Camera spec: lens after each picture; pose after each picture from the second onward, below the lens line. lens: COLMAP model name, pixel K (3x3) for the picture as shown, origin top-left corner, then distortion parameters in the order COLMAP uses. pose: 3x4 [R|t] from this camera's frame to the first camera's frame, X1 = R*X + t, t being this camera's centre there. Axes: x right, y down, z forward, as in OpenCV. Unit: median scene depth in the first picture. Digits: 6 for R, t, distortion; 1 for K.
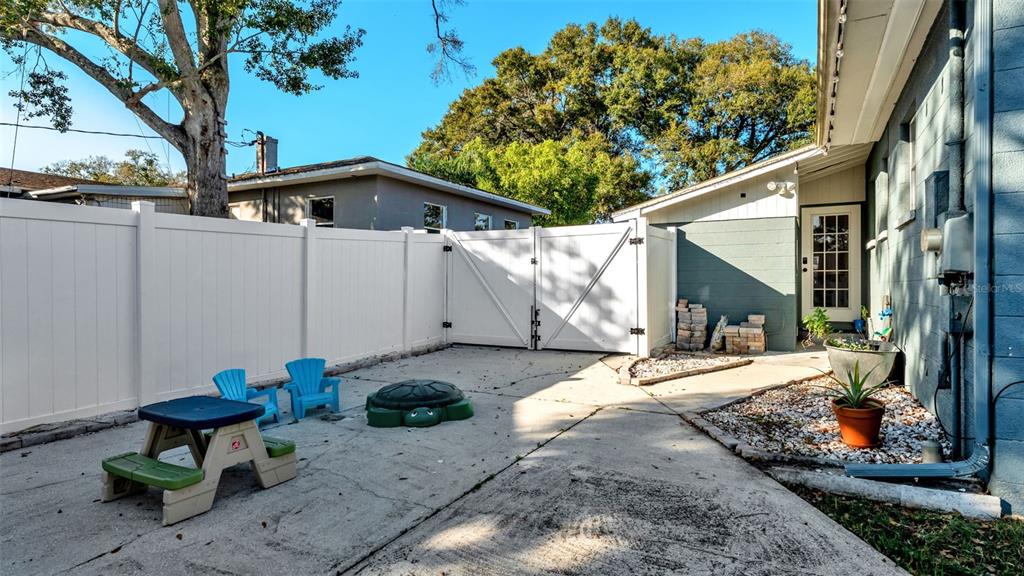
lens RADIAL K [[514.7, 0, 509.3], [0, 514.7, 286.6], [0, 0, 1]] dist [0.000823, -0.000193]
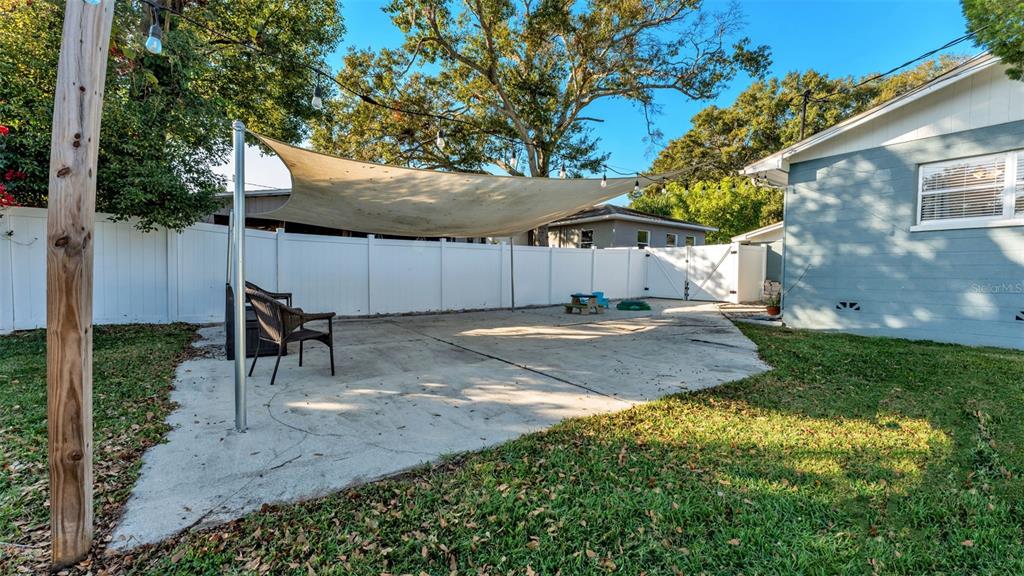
lens RADIAL K [[406.9, 0, 511.0], [0, 406.9, 286.1], [0, 0, 1]] dist [0.000327, -0.000106]
pose [[0.893236, 0.027545, -0.448744, 0.118194], [-0.018703, 0.999534, 0.024126, 0.022639], [0.449200, -0.013157, 0.893335, -0.688493]]
